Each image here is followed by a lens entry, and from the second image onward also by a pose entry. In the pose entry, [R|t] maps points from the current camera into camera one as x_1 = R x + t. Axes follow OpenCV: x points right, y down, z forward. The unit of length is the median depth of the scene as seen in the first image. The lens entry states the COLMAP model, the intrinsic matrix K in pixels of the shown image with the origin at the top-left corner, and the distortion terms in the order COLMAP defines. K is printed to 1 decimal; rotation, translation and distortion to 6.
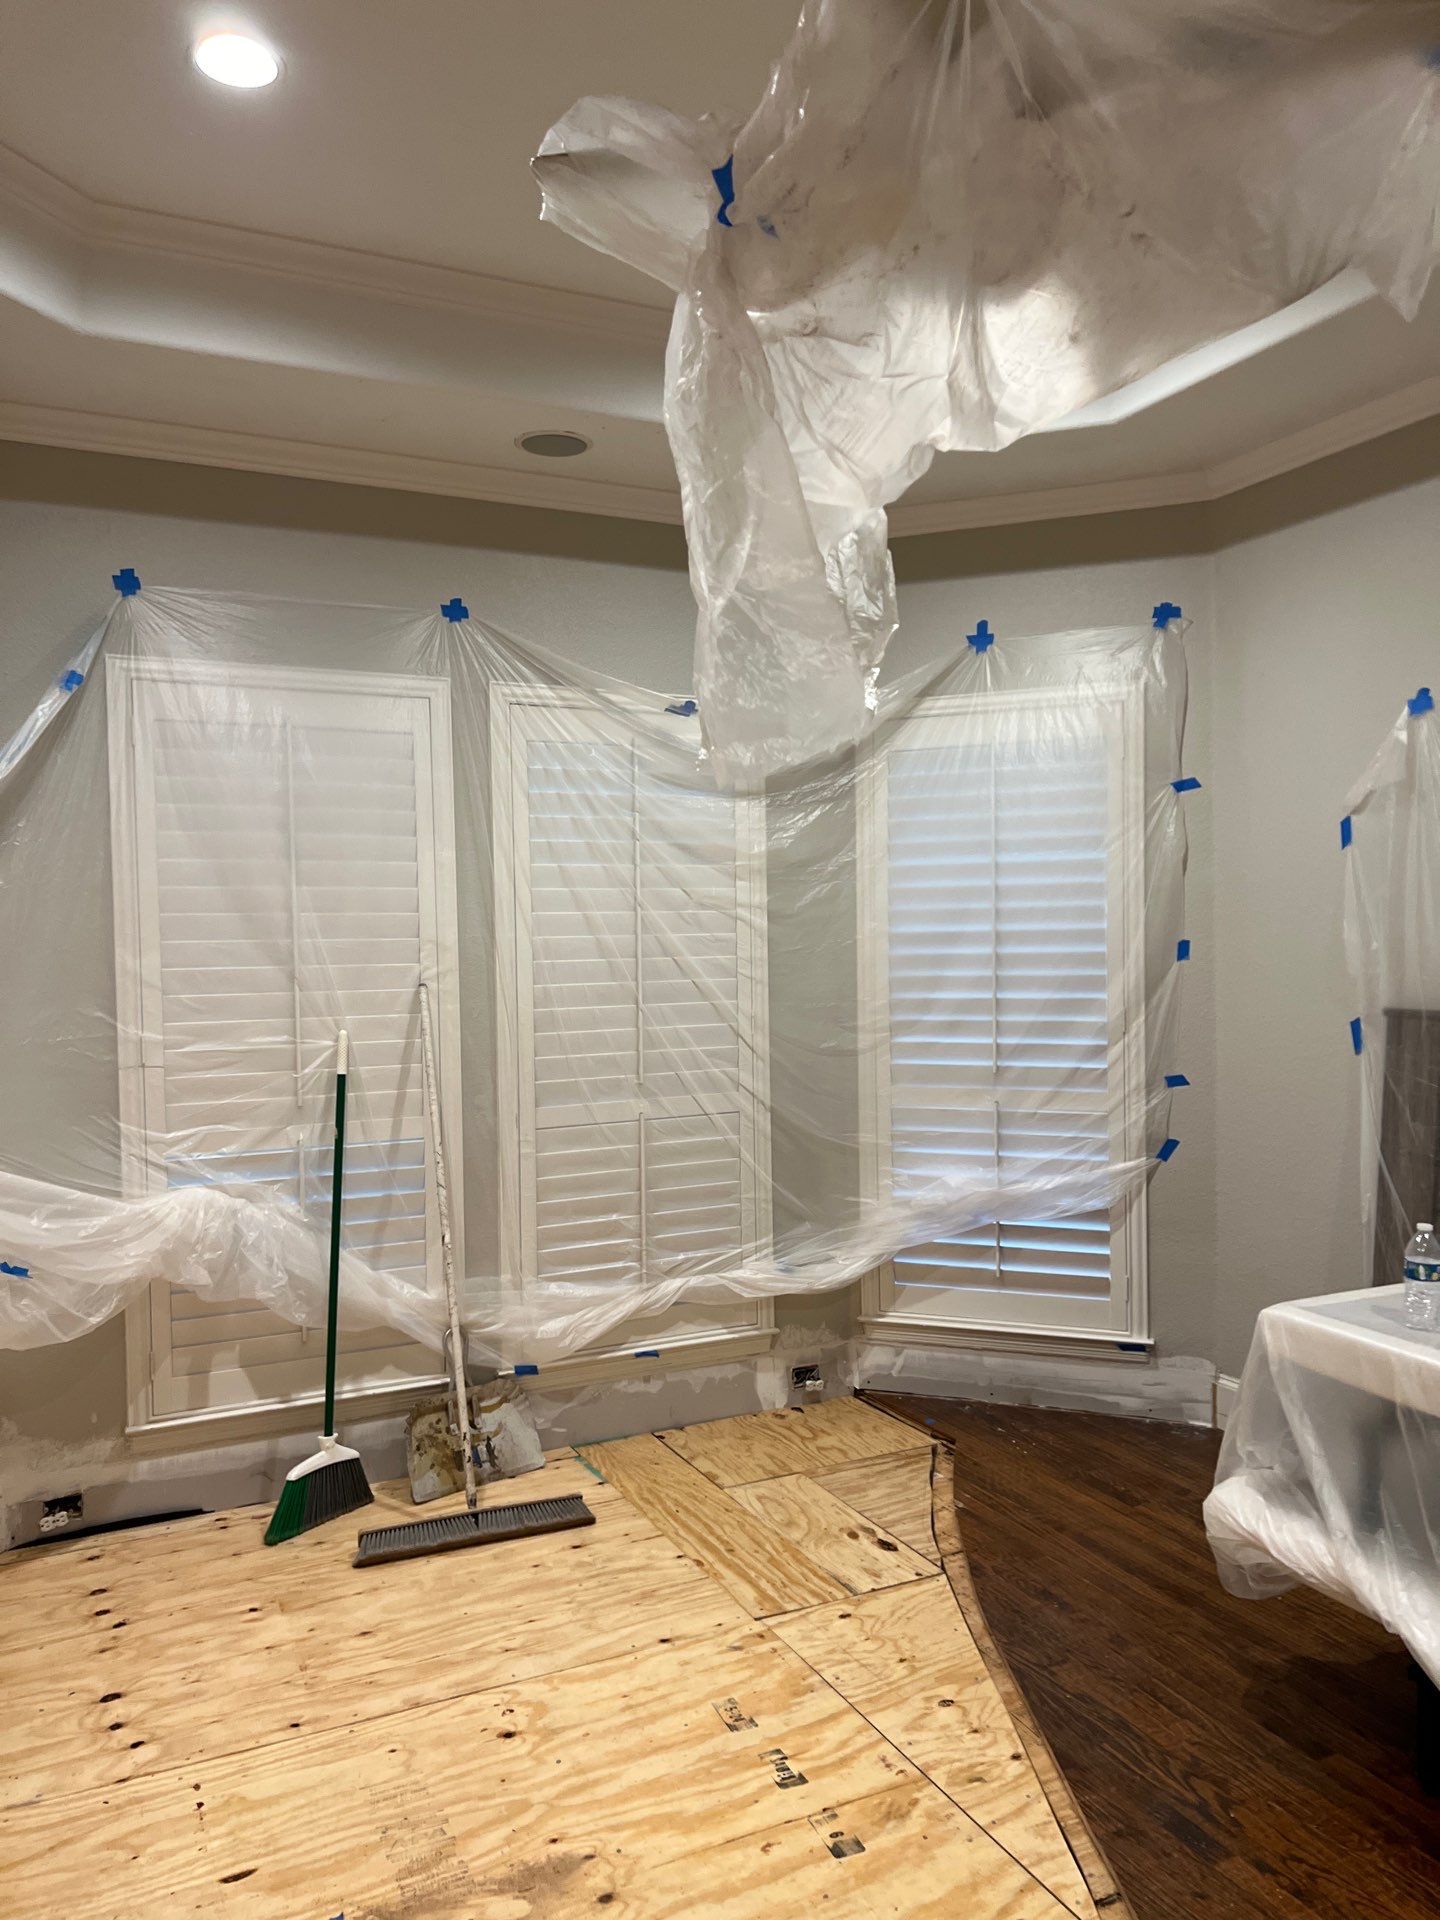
lens RADIAL K [[1433.5, 0, 741.1], [0, 1433.5, 977.4], [0, 0, 1]] dist [0.047982, -0.053864]
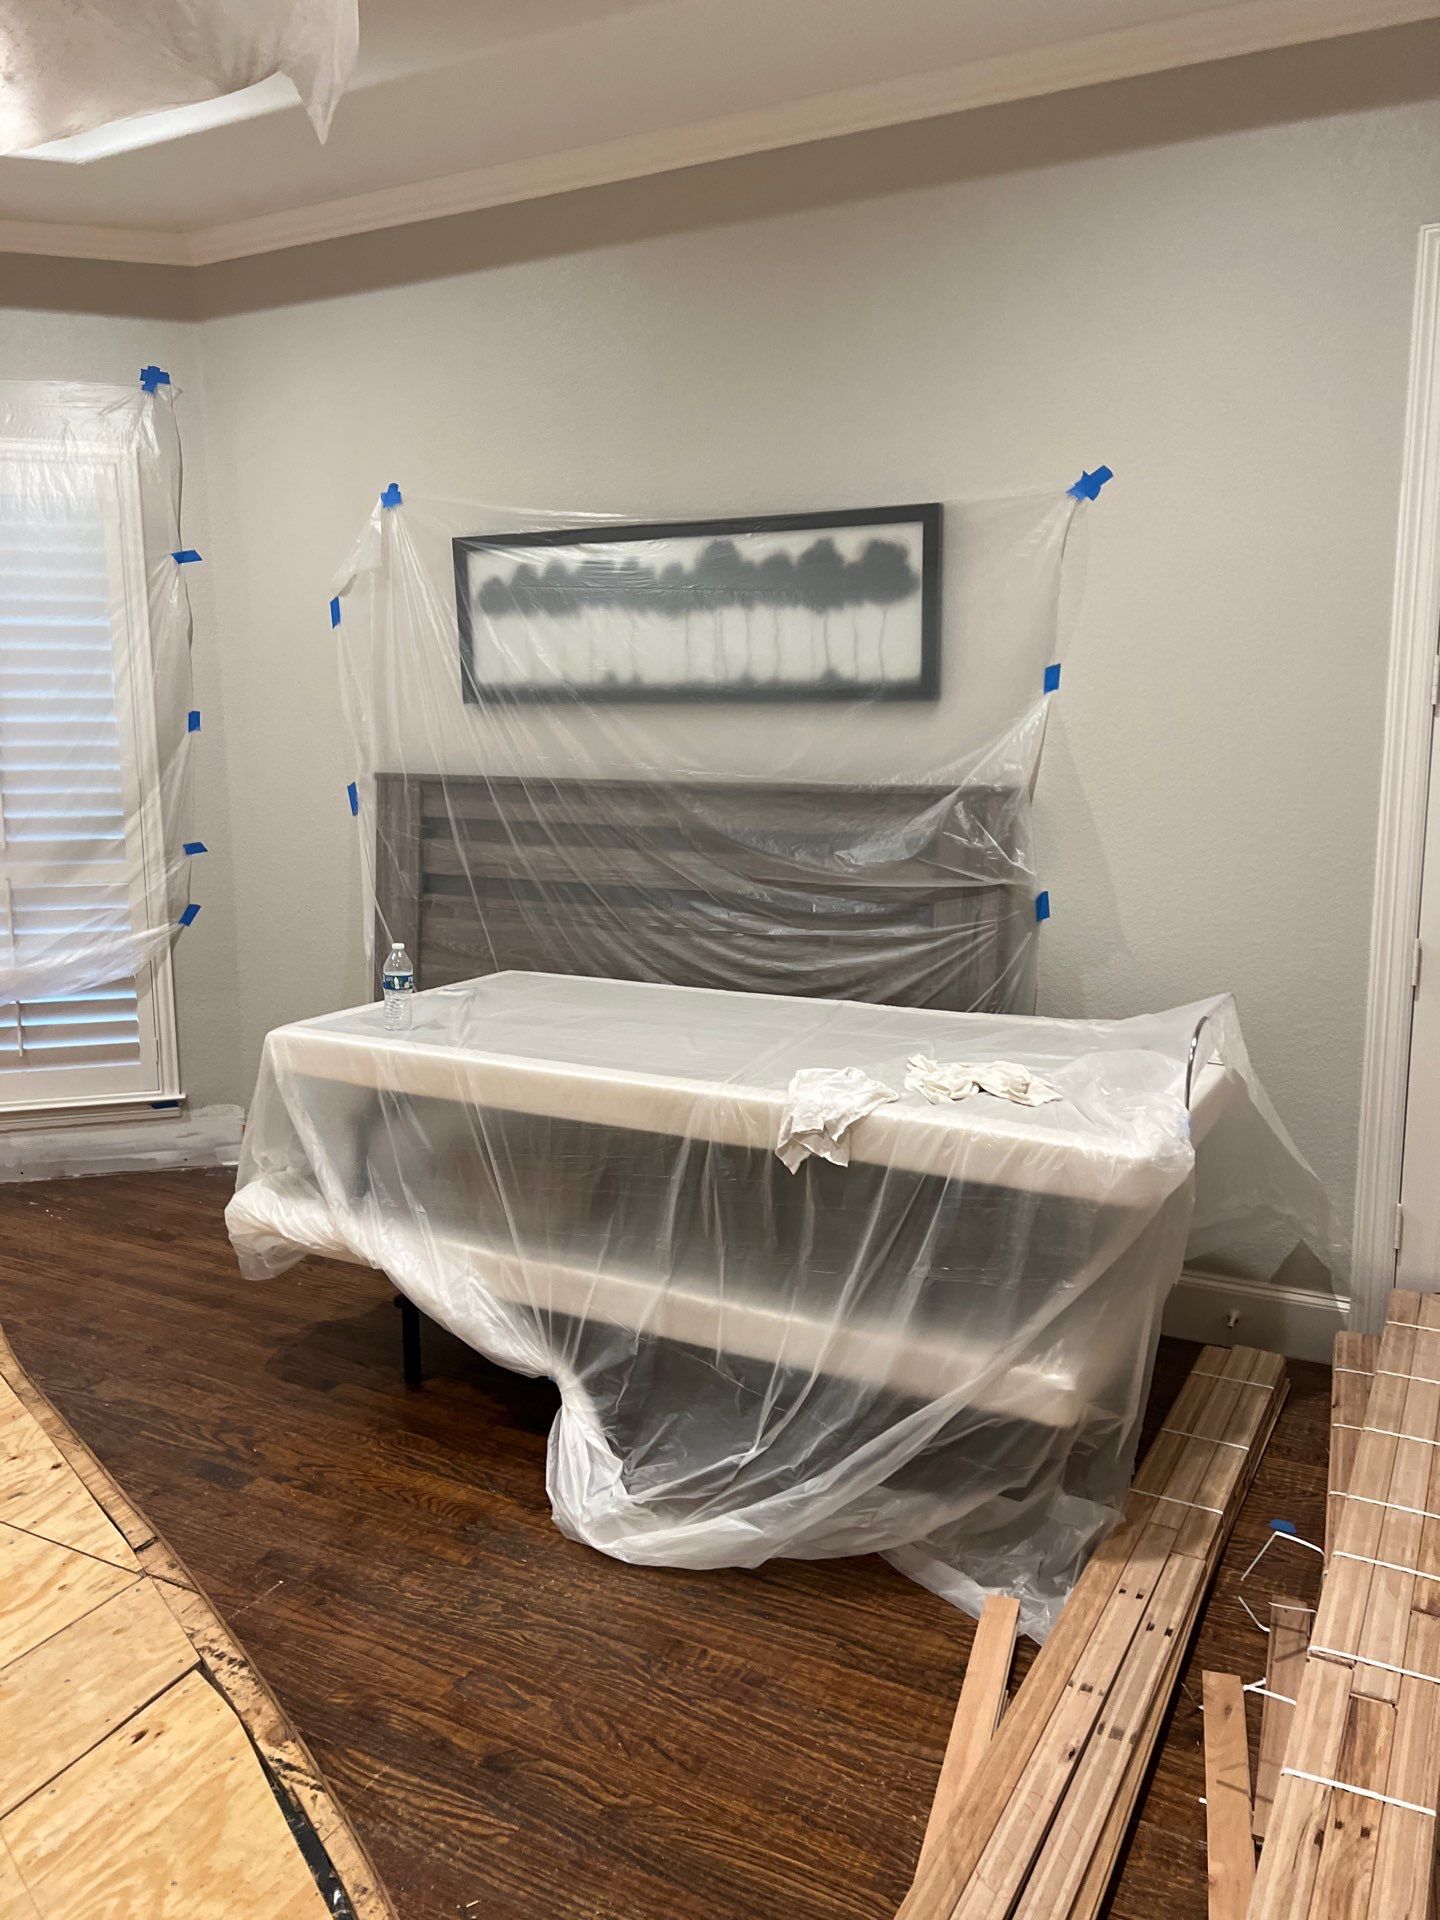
lens RADIAL K [[1433.5, 0, 717.2], [0, 1433.5, 957.1], [0, 0, 1]] dist [0.047982, -0.053864]
pose [[0.810516, -0.081333, 0.580042, -0.003301], [0.007172, 0.991616, 0.129021, 0.019886], [-0.585673, -0.100414, 0.804304, -0.077793]]
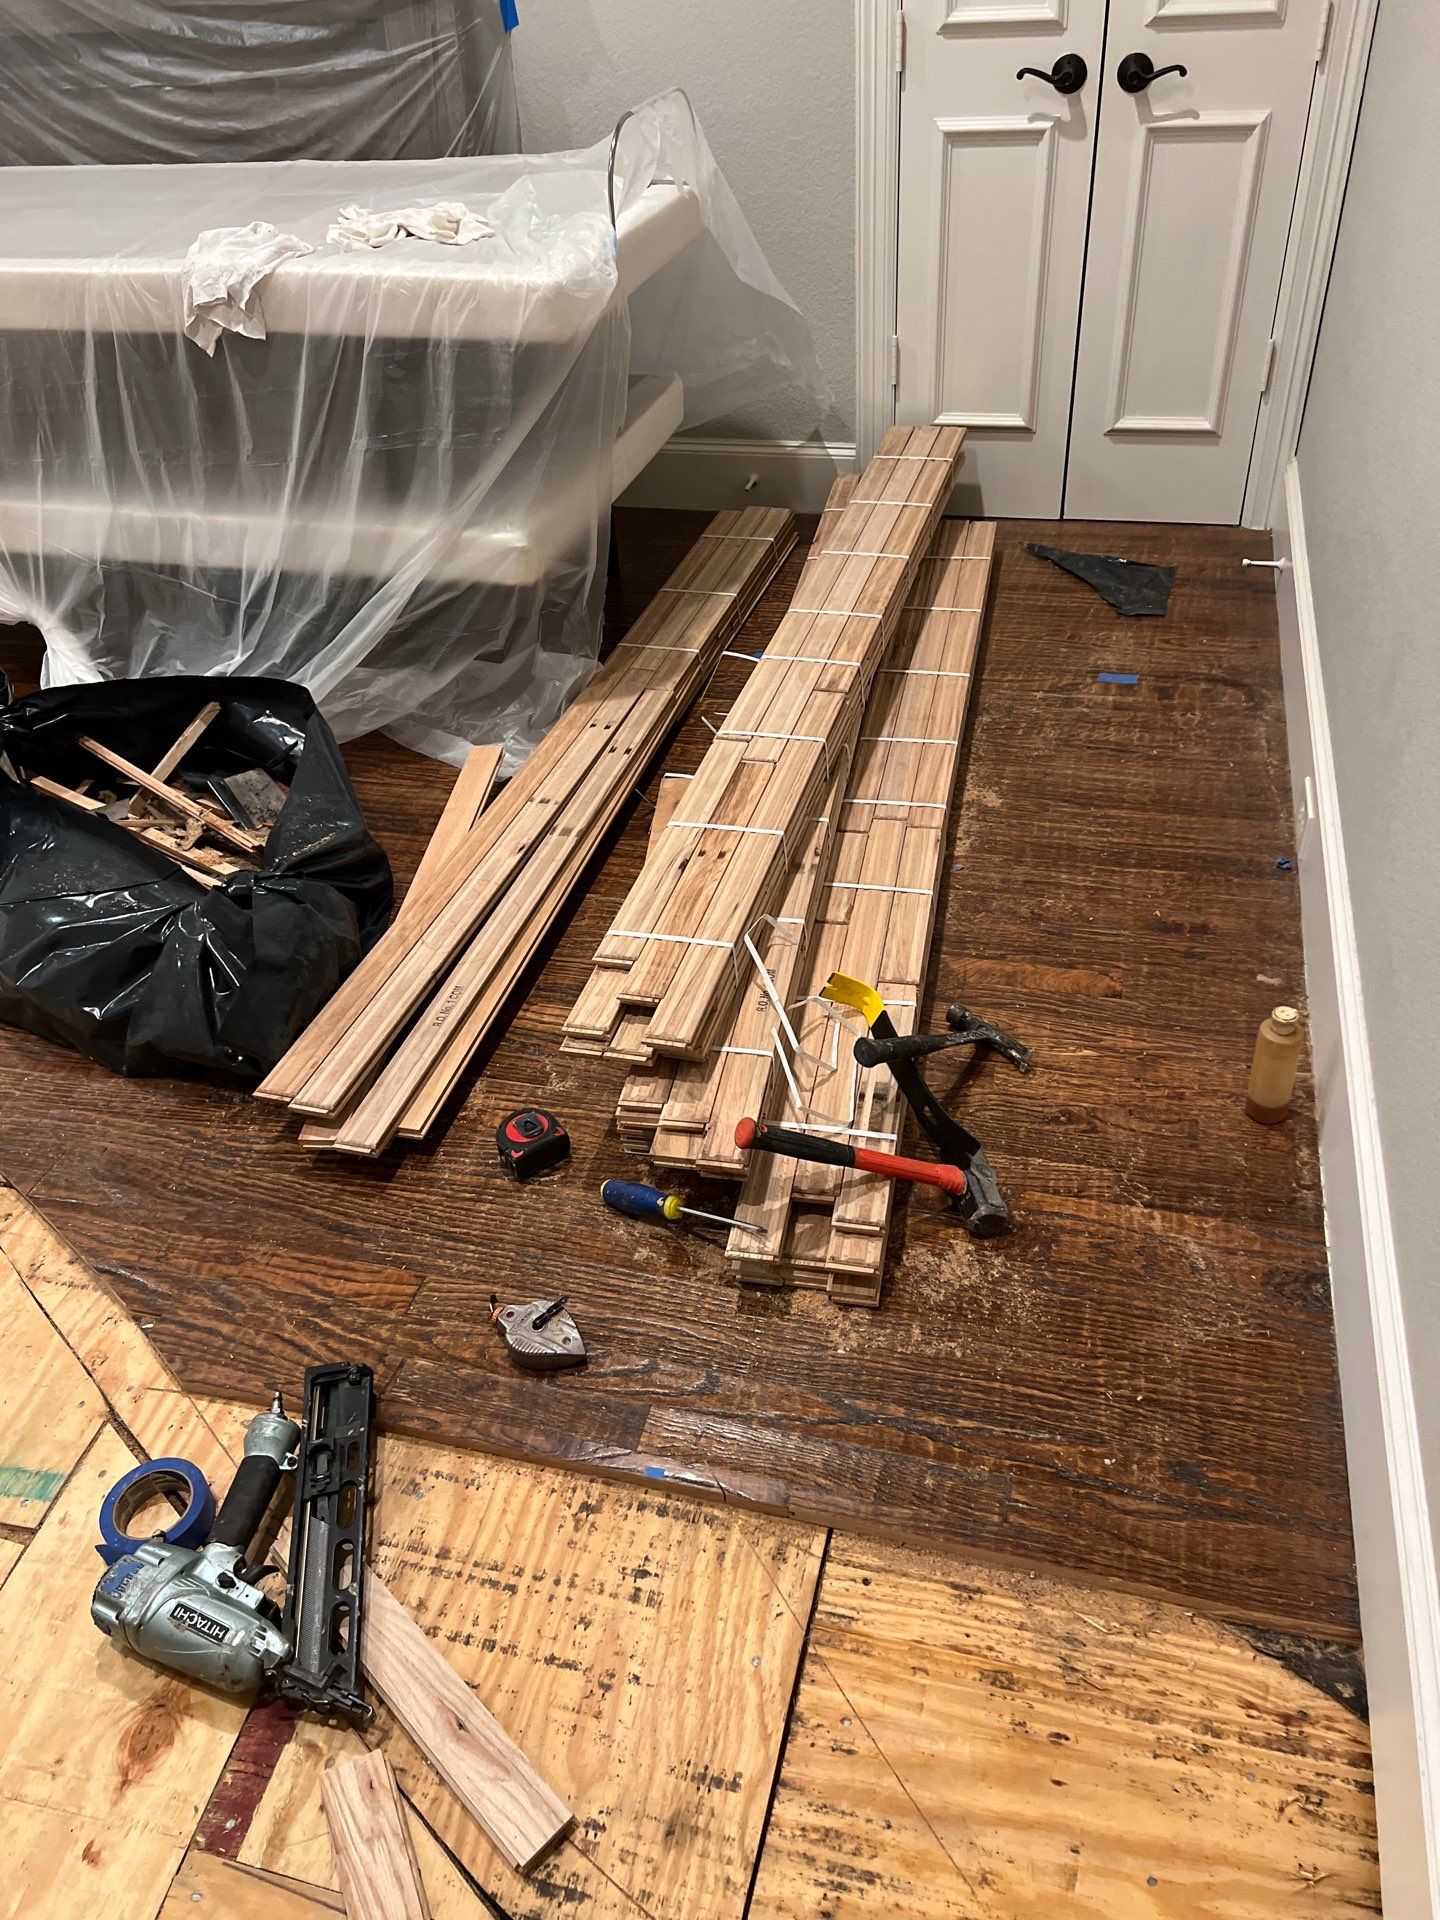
lens RADIAL K [[1433.5, 0, 710.4], [0, 1433.5, 976.7], [0, 0, 1]] dist [0.047982, -0.053864]
pose [[0.660291, -0.482527, 0.575485, 0.061807], [0.066550, 0.800861, 0.595140, 0.064351], [-0.748055, -0.354667, 0.560914, -0.164174]]
